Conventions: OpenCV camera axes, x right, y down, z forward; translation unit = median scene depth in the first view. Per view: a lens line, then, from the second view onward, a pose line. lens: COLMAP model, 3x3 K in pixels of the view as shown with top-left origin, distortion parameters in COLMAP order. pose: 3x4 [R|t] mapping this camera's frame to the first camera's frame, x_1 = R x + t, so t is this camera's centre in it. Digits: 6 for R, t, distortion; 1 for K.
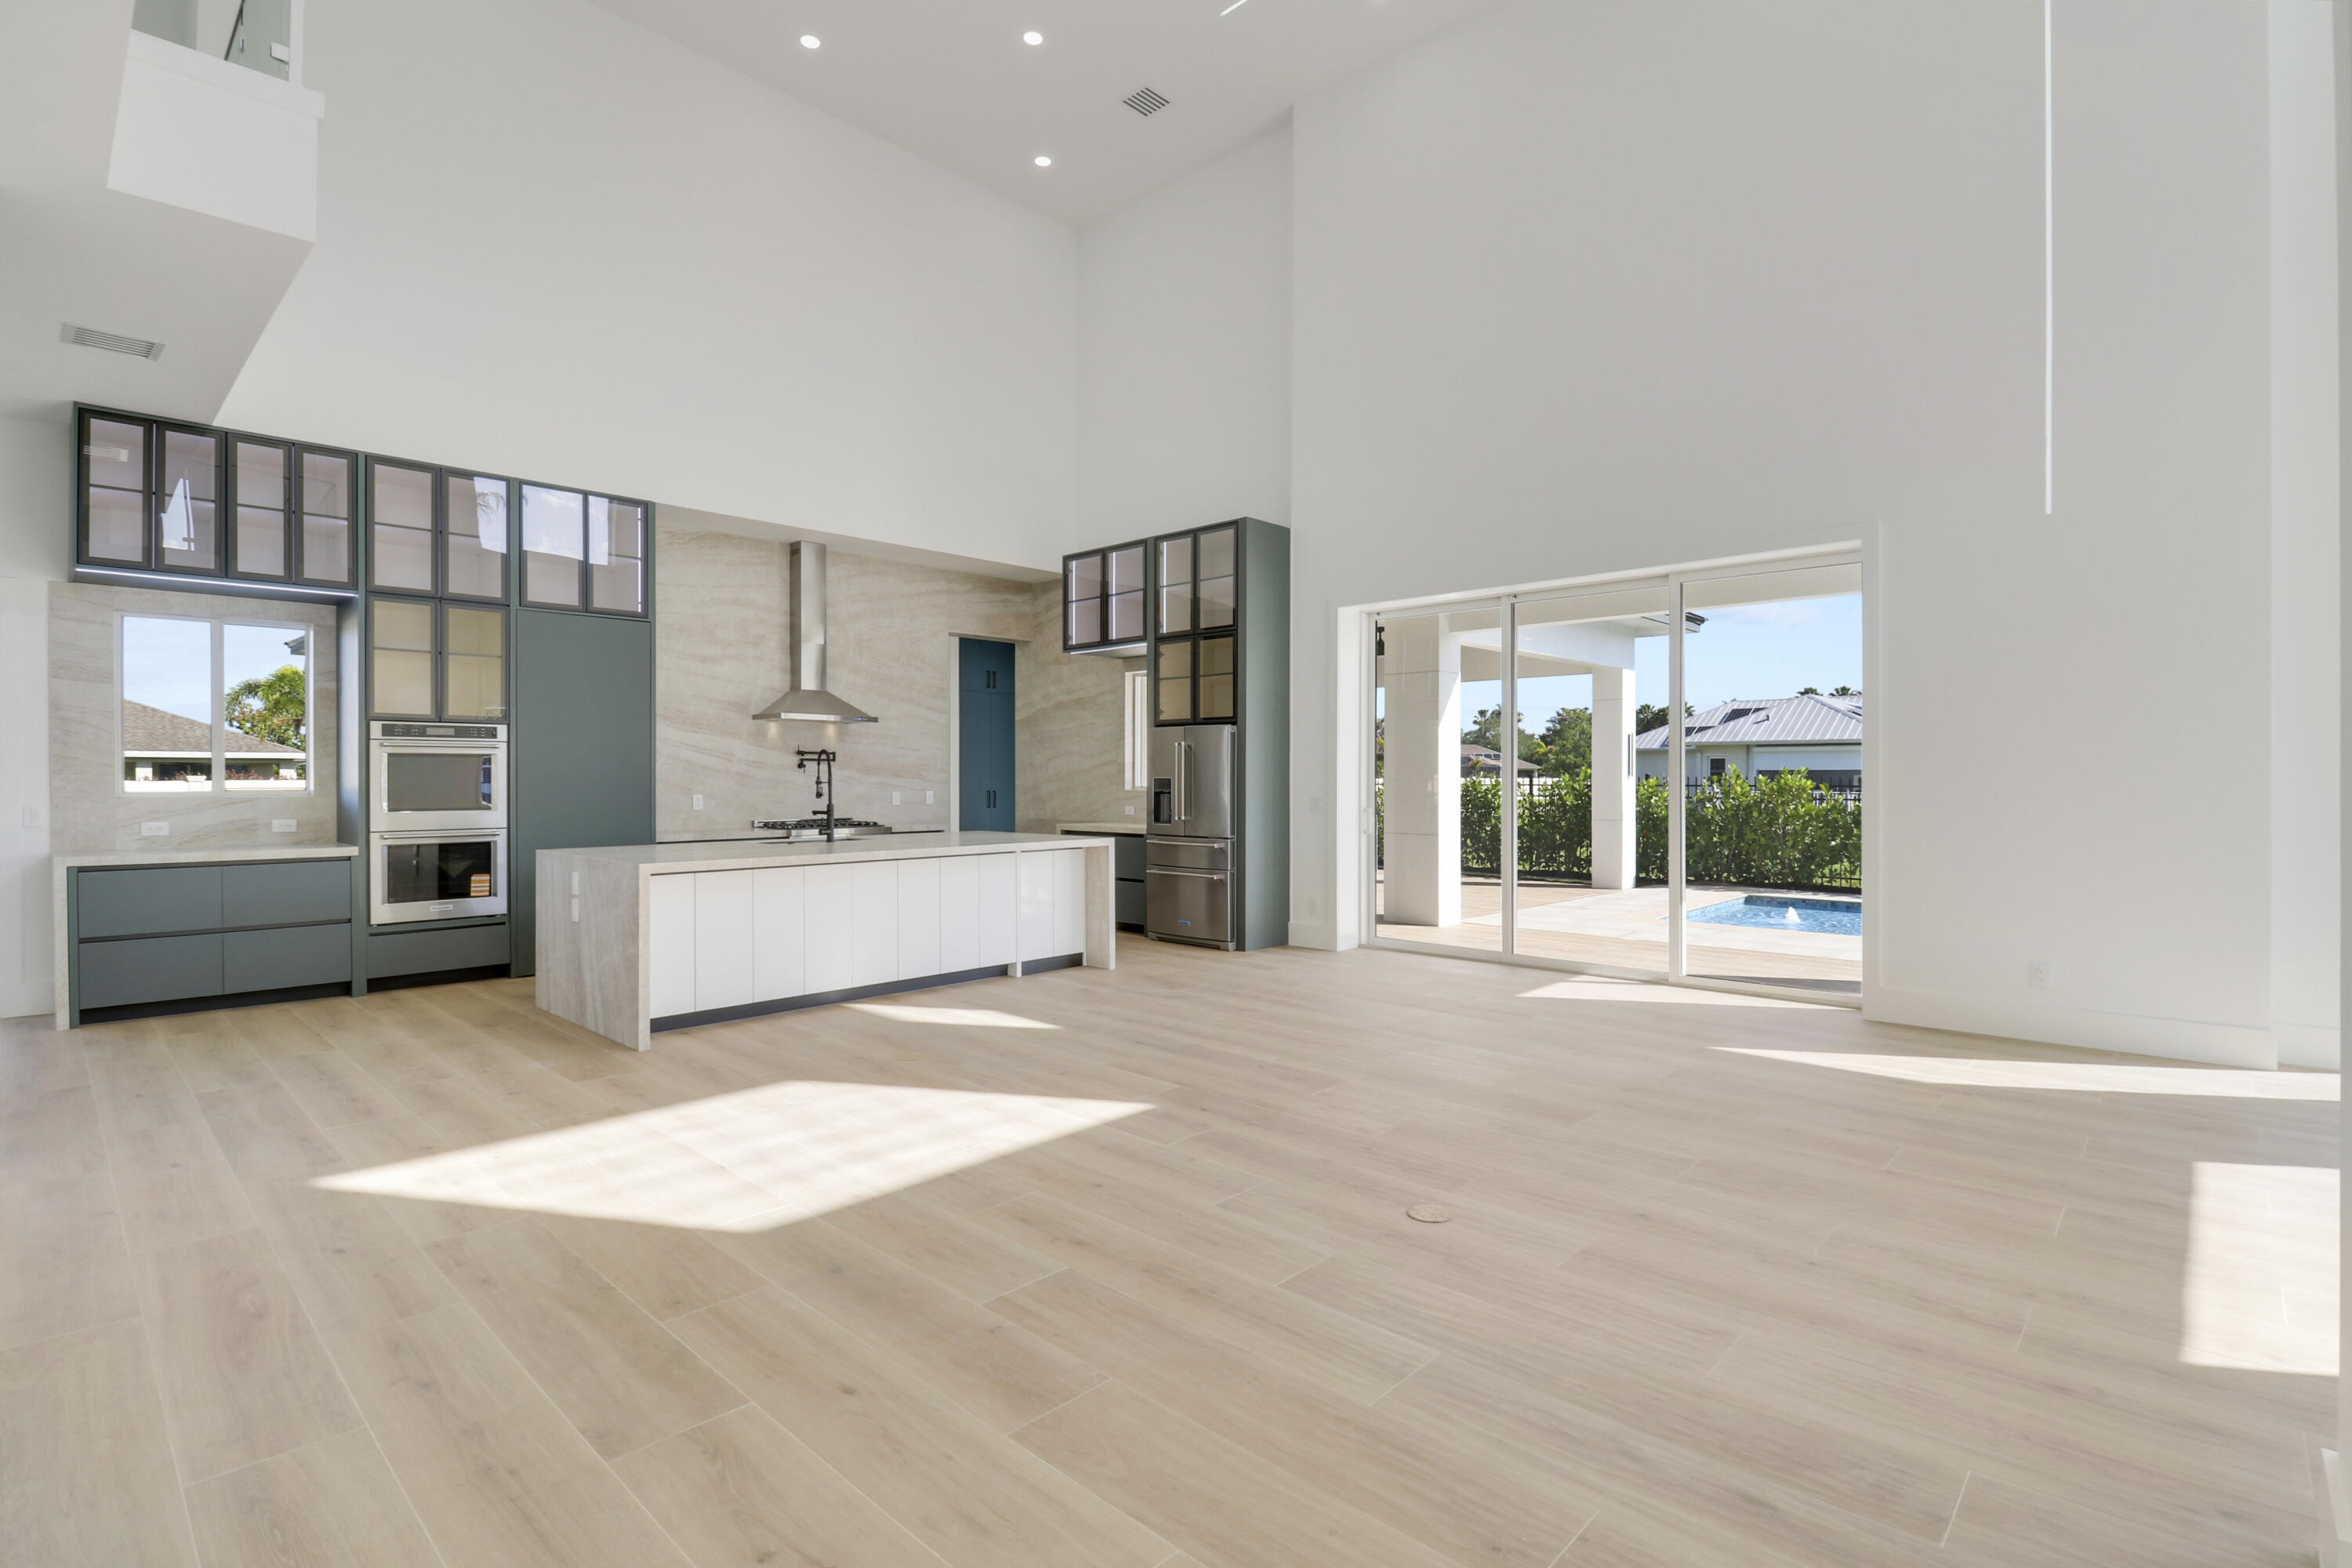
lens RADIAL K [[1102.2, 0, 1187.4], [0, 1102.2, 777.2], [0, 0, 1]] dist [-0.002302, -0.009823]
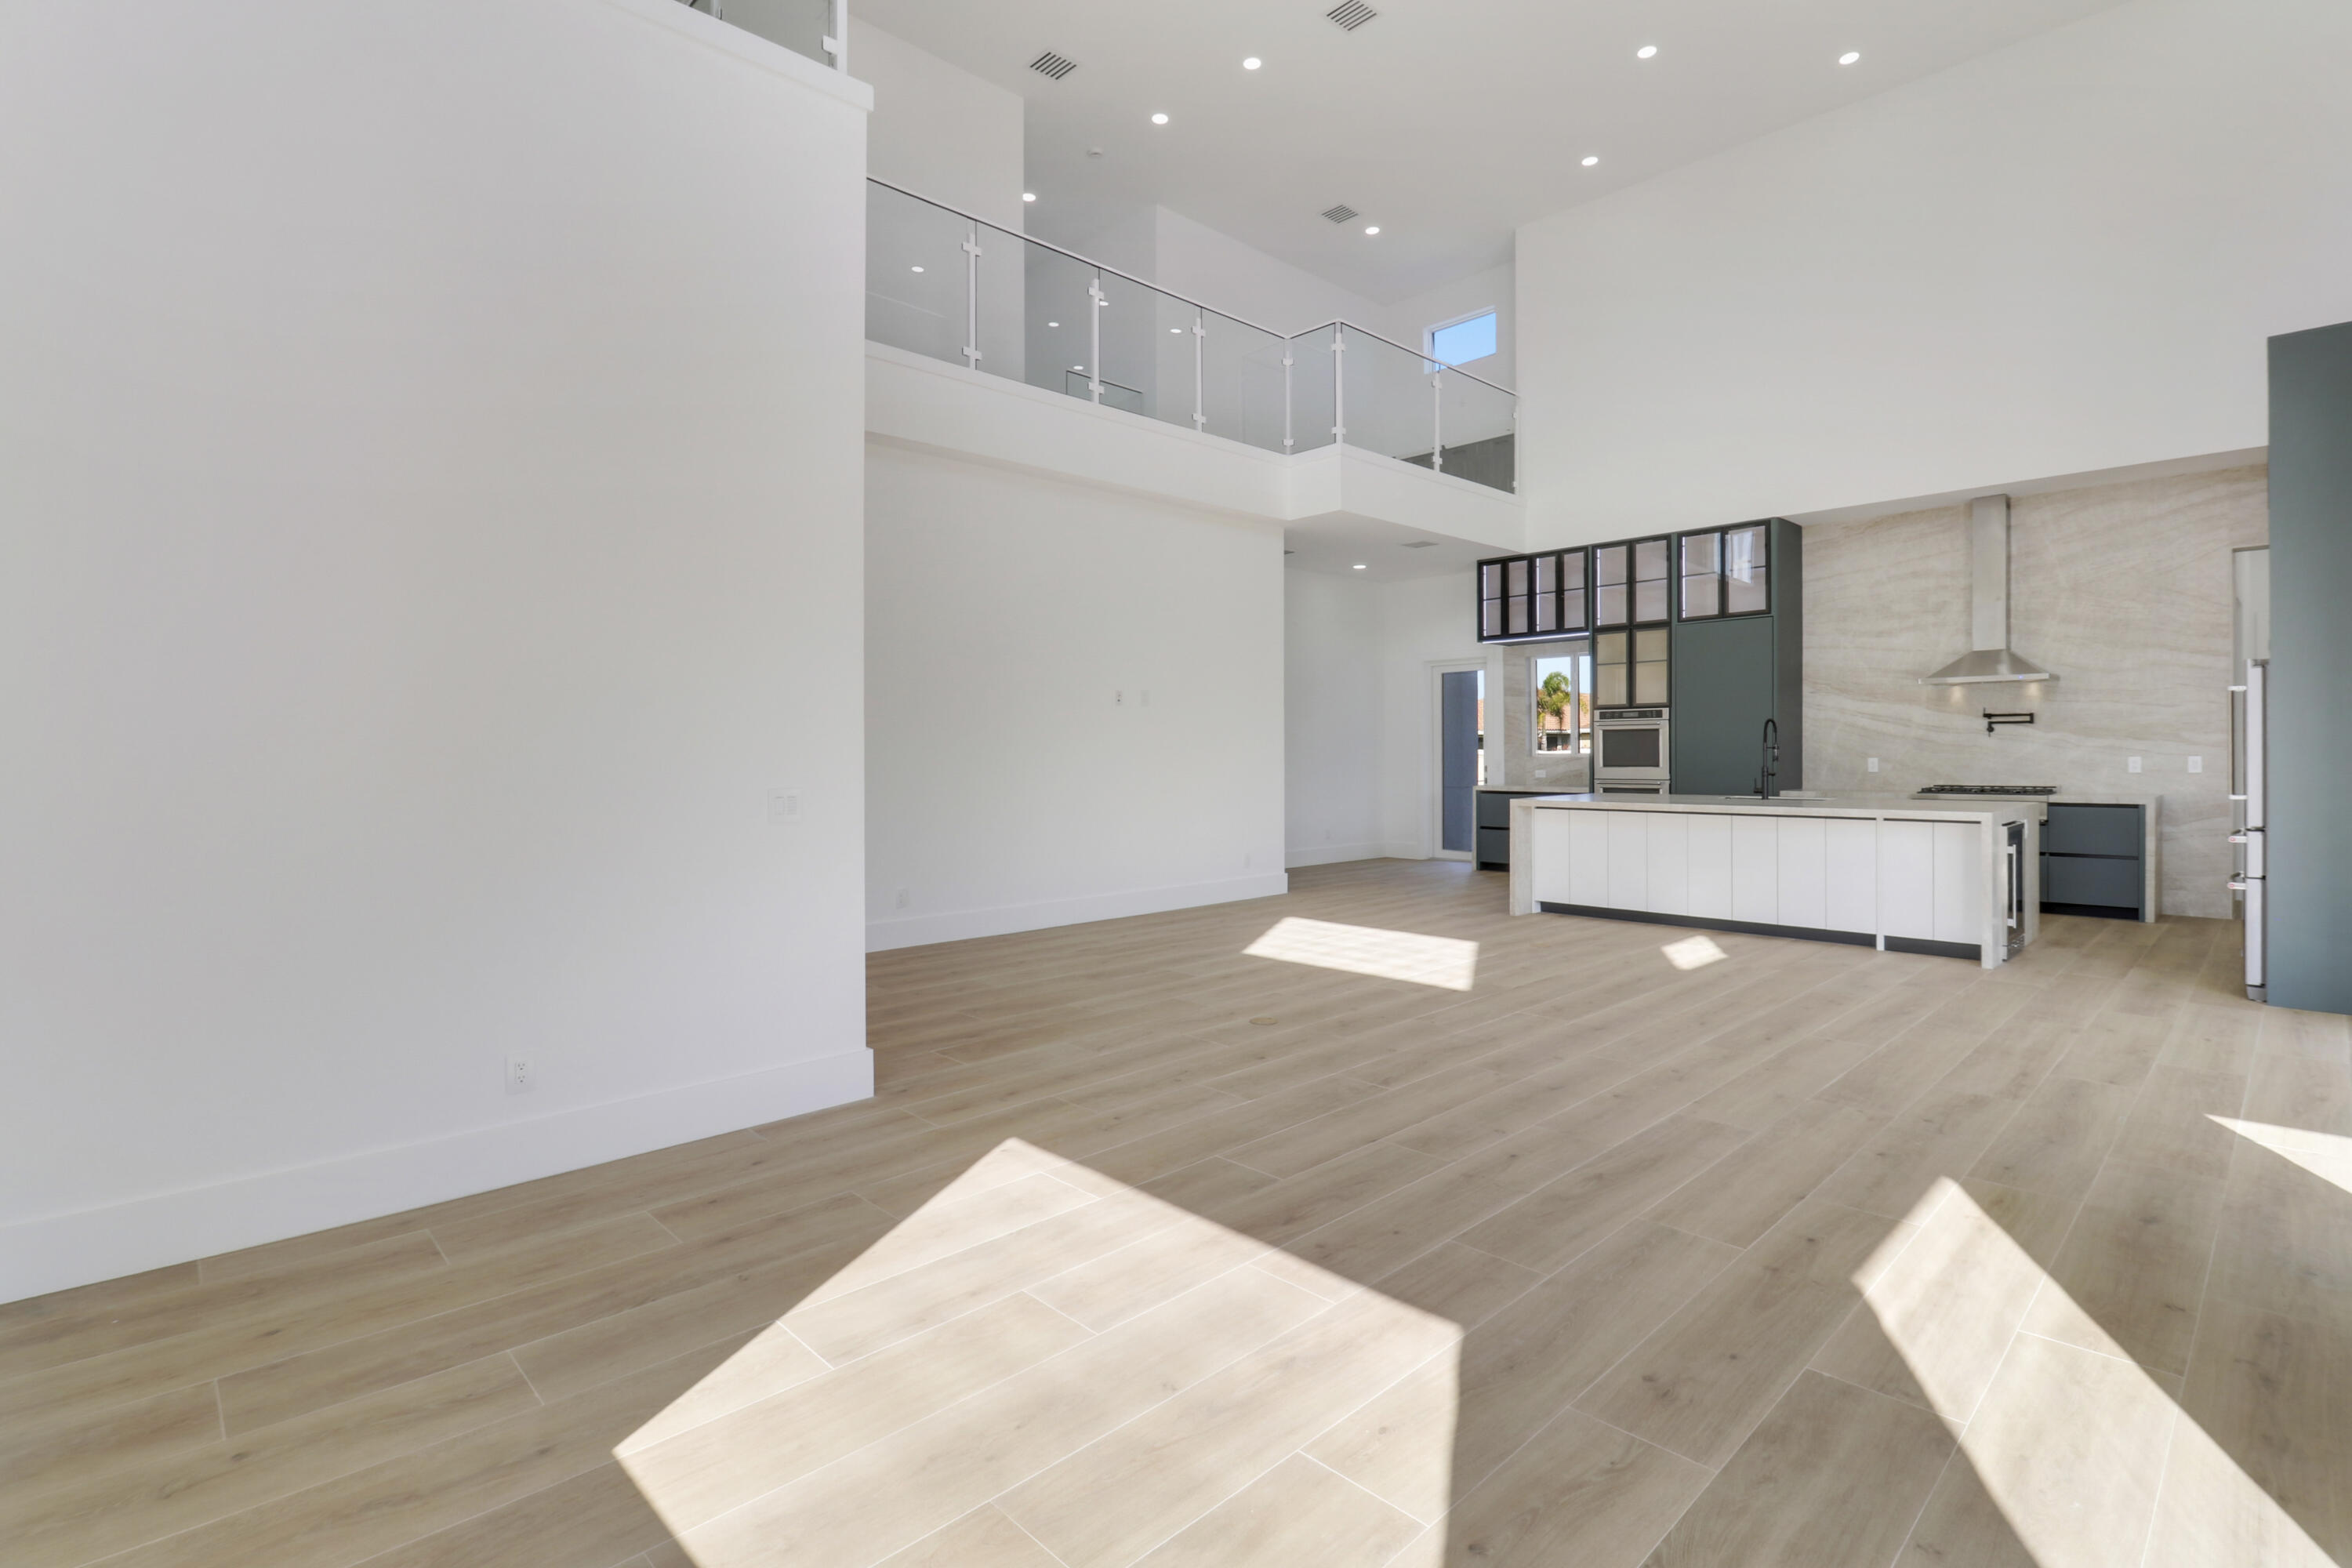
lens RADIAL K [[1102.2, 0, 1196.2], [0, 1102.2, 774.0], [0, 0, 1]] dist [-0.002302, -0.009823]
pose [[-0.047846, 0.023590, -0.998576, 0.673573], [0.011532, 0.999667, 0.023063, -0.001190], [0.998788, -0.010412, -0.048103, 0.365490]]
